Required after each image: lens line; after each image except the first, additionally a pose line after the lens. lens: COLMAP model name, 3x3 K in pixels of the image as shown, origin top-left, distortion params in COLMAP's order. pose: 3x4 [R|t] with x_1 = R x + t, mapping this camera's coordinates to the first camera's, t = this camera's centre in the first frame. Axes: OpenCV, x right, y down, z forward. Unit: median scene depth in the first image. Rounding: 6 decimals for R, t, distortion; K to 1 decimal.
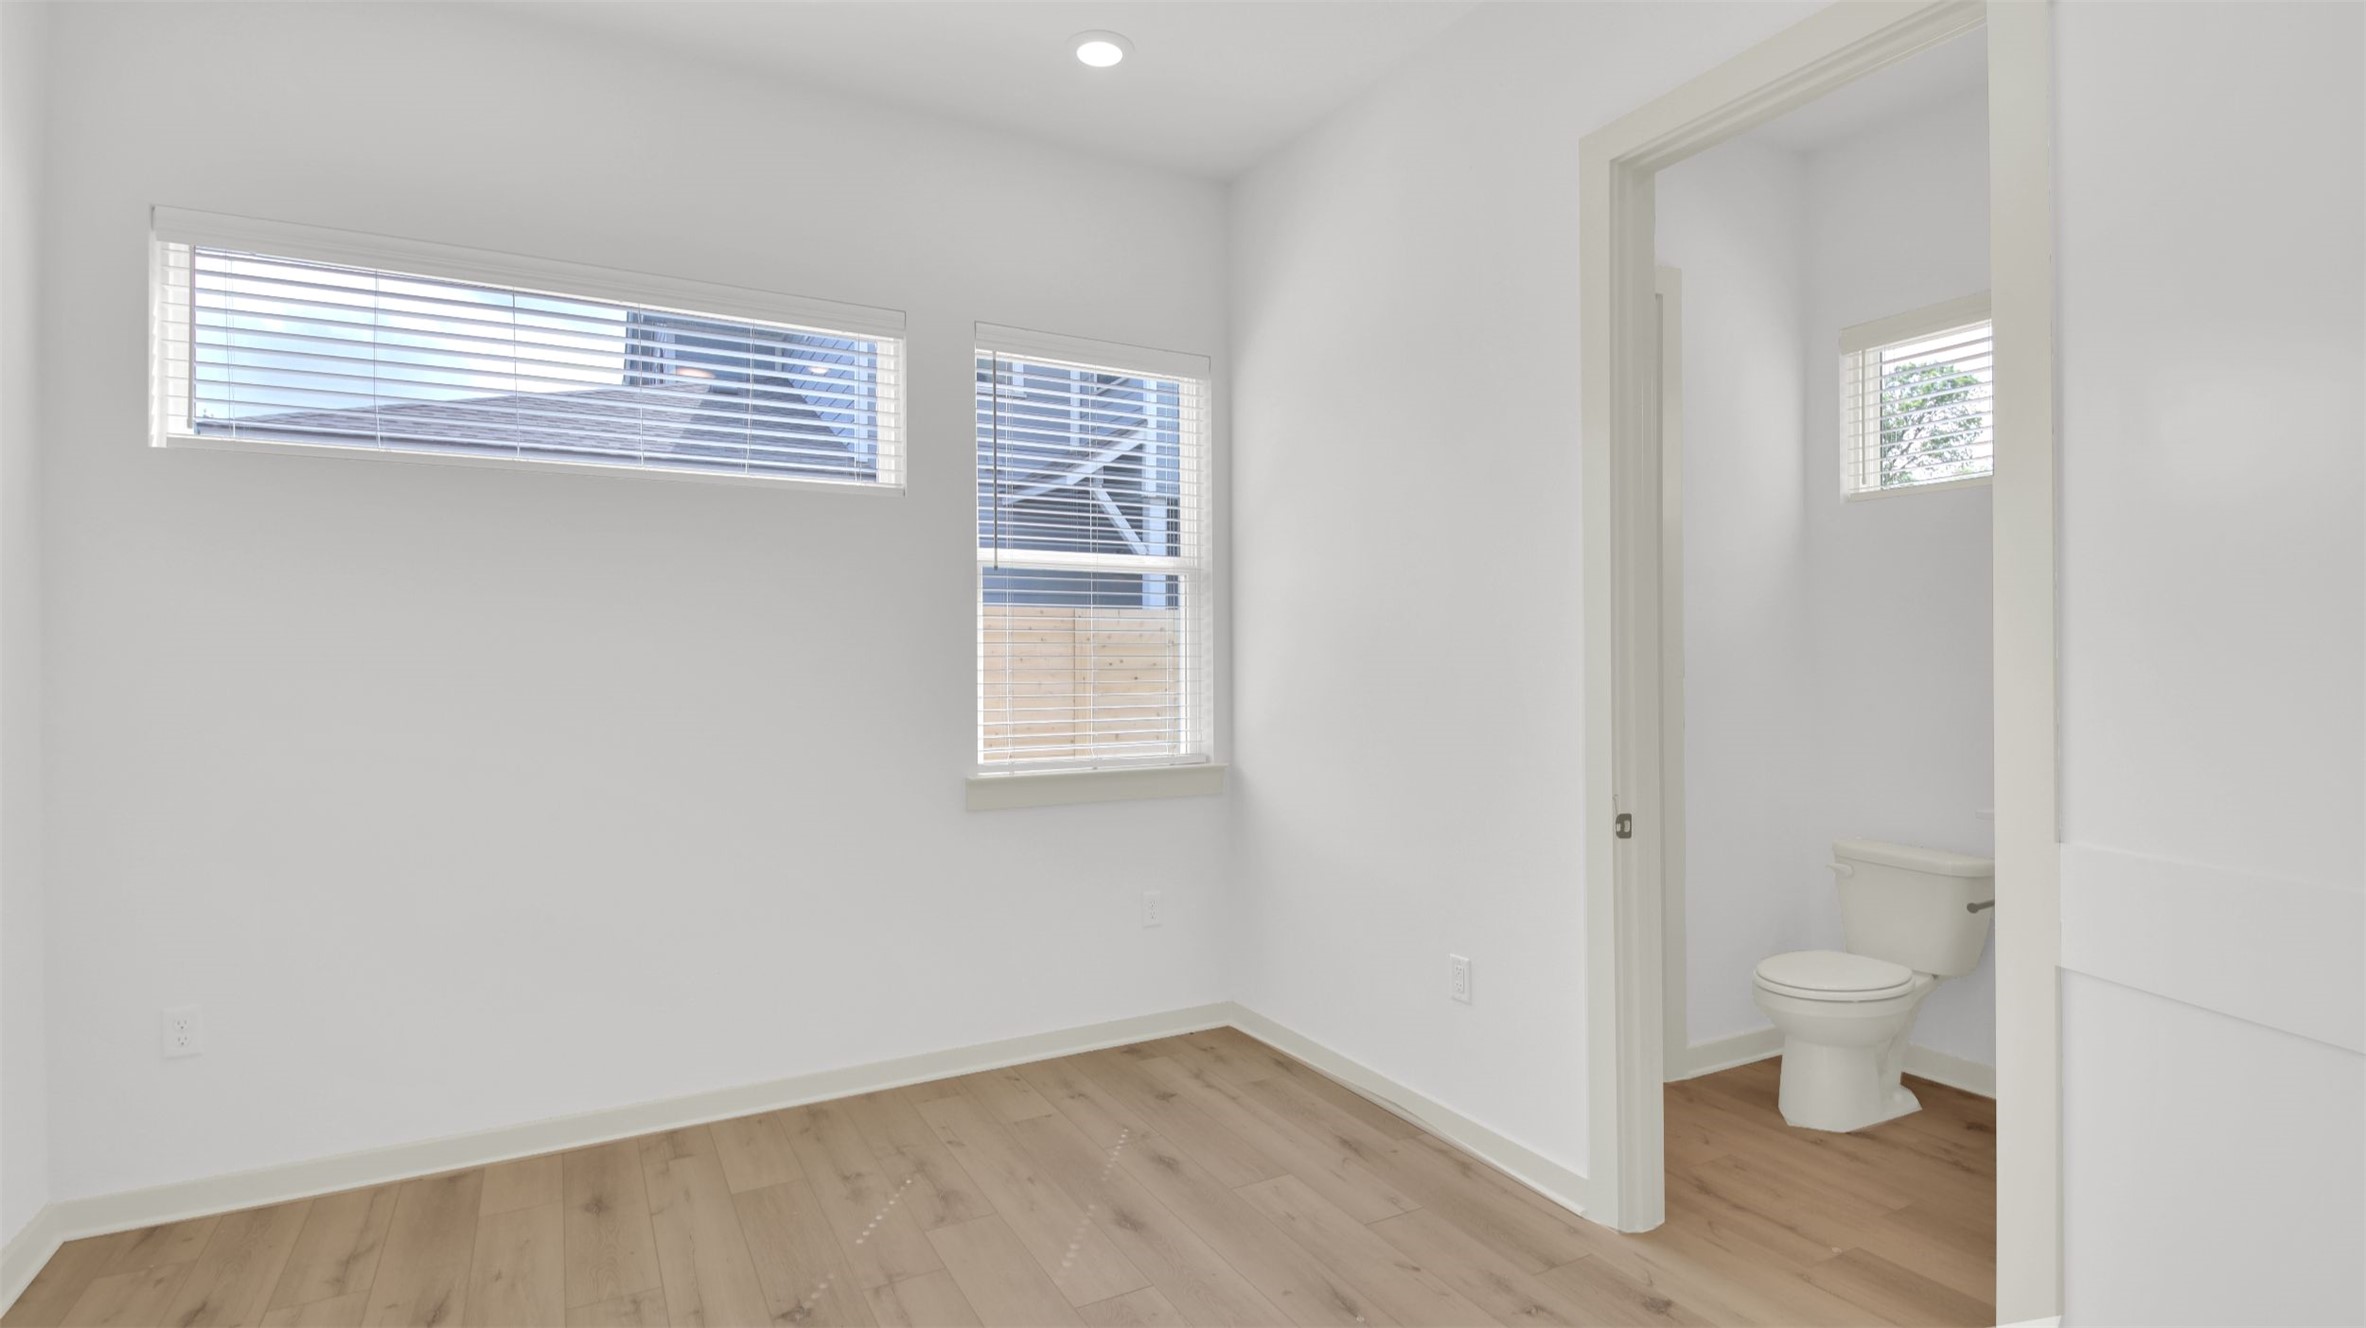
lens RADIAL K [[1151.9, 0, 1183.0], [0, 1151.9, 664.0], [0, 0, 1]] dist [-0.013219, -0.001347]
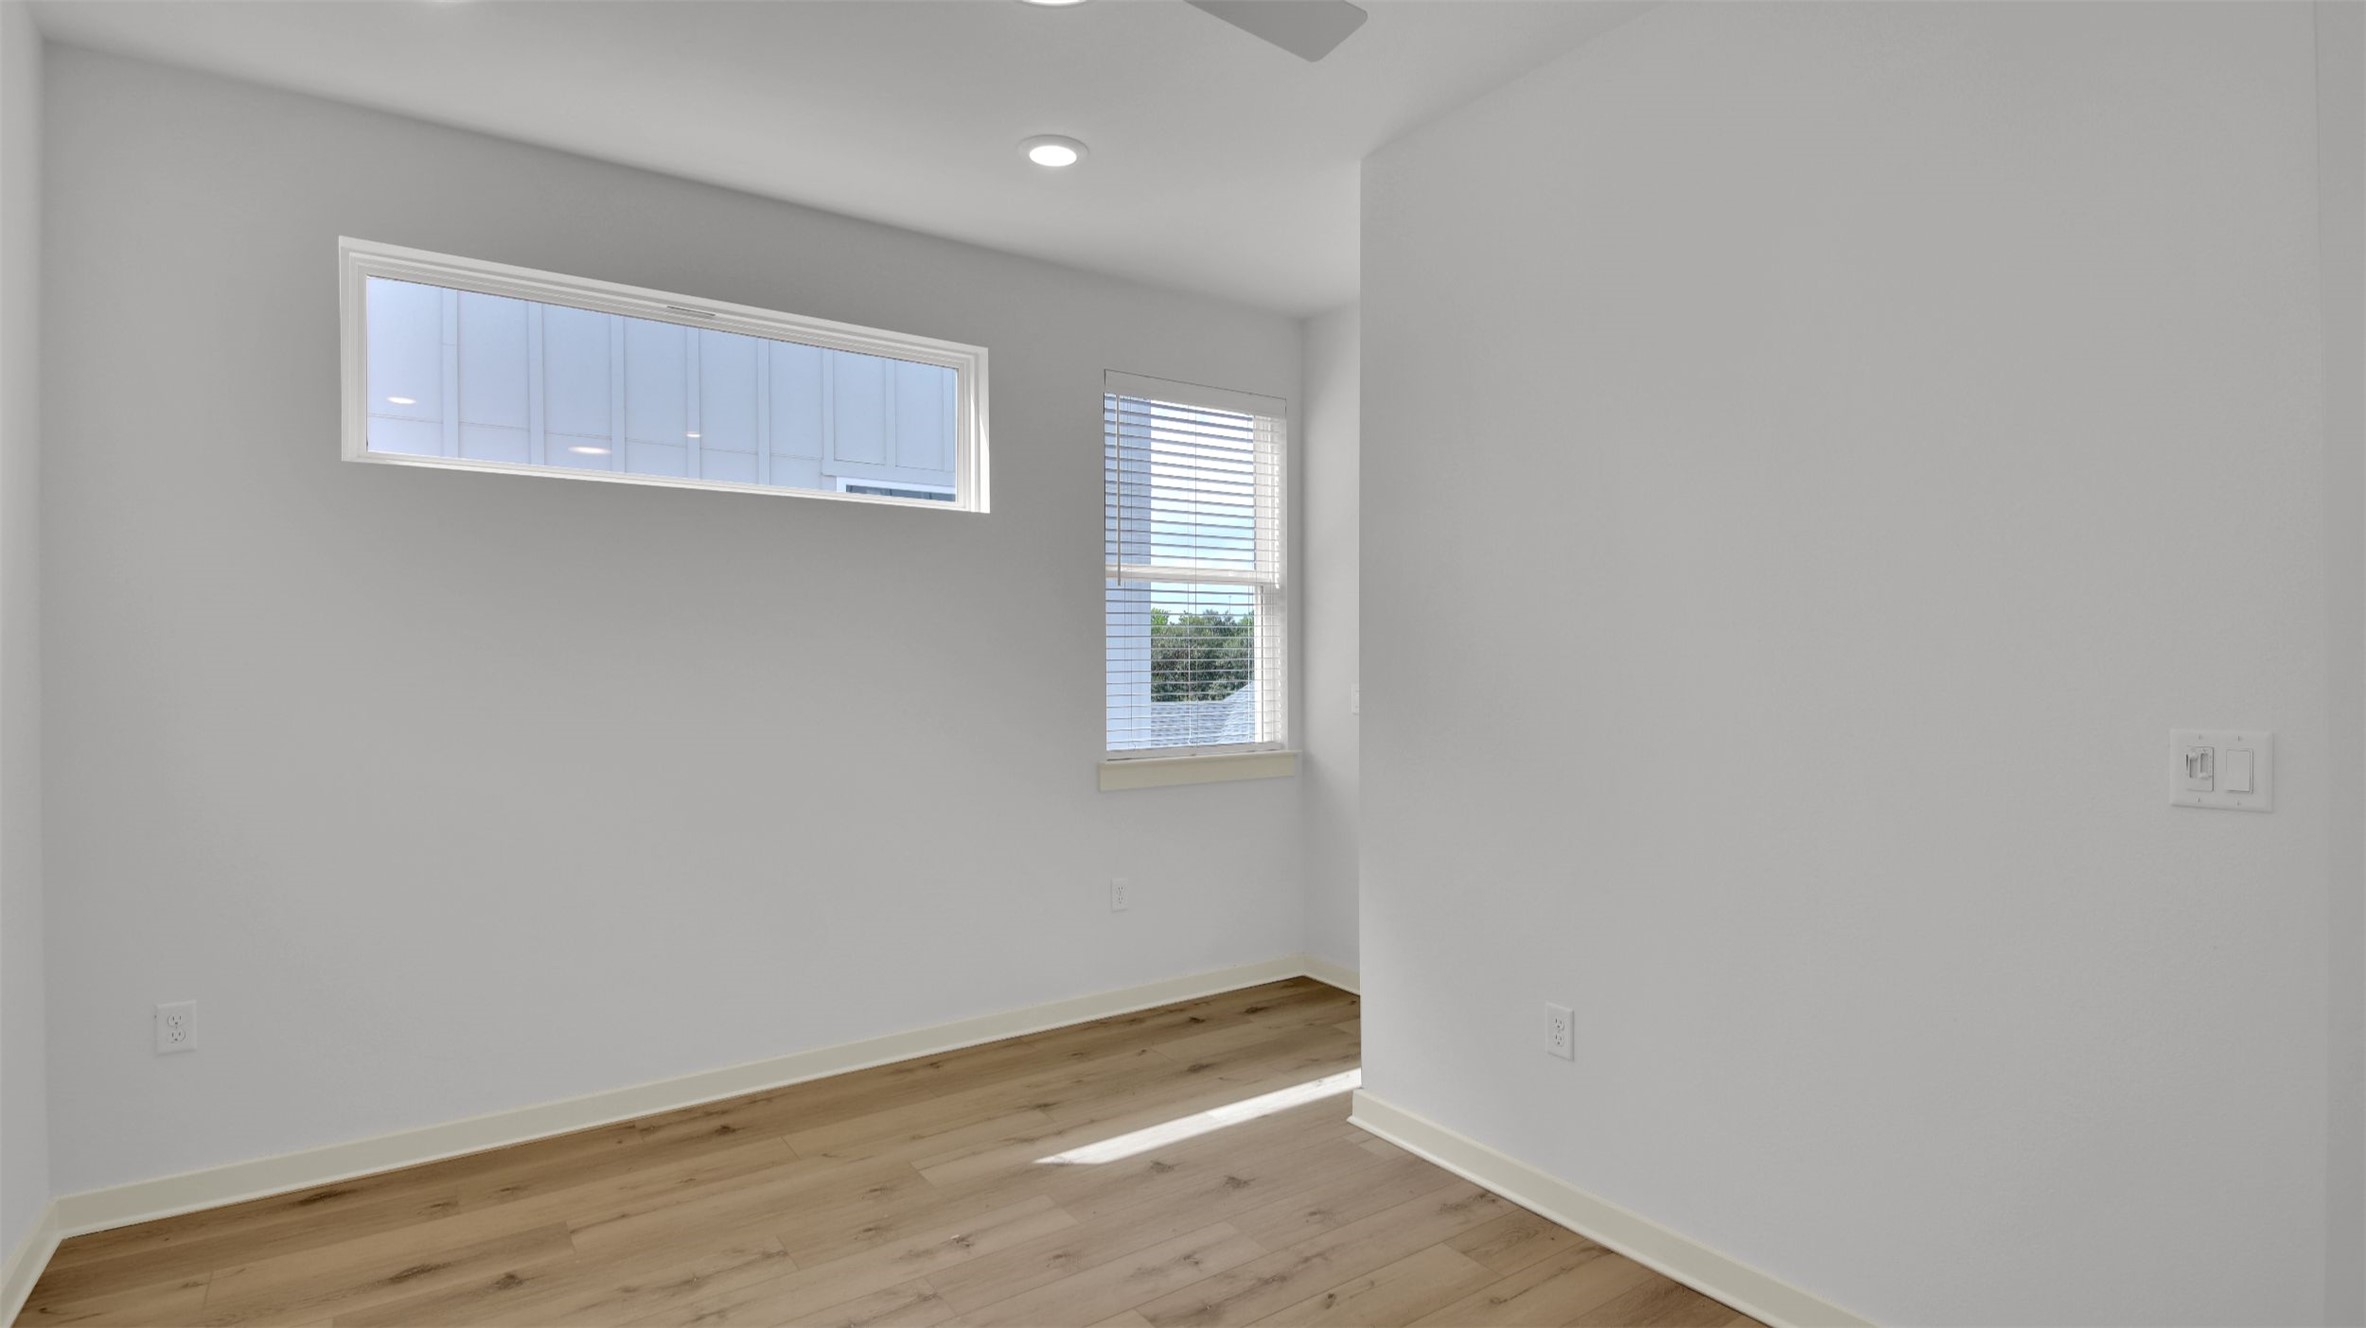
lens RADIAL K [[1151.9, 0, 1183.0], [0, 1151.9, 664.0], [0, 0, 1]] dist [-0.013219, -0.001347]
pose [[0.996571, 0.001165, 0.082737, -0.174379], [-0.001617, 0.999984, 0.005405, -0.006560], [-0.082730, -0.005520, 0.996557, -0.145981]]
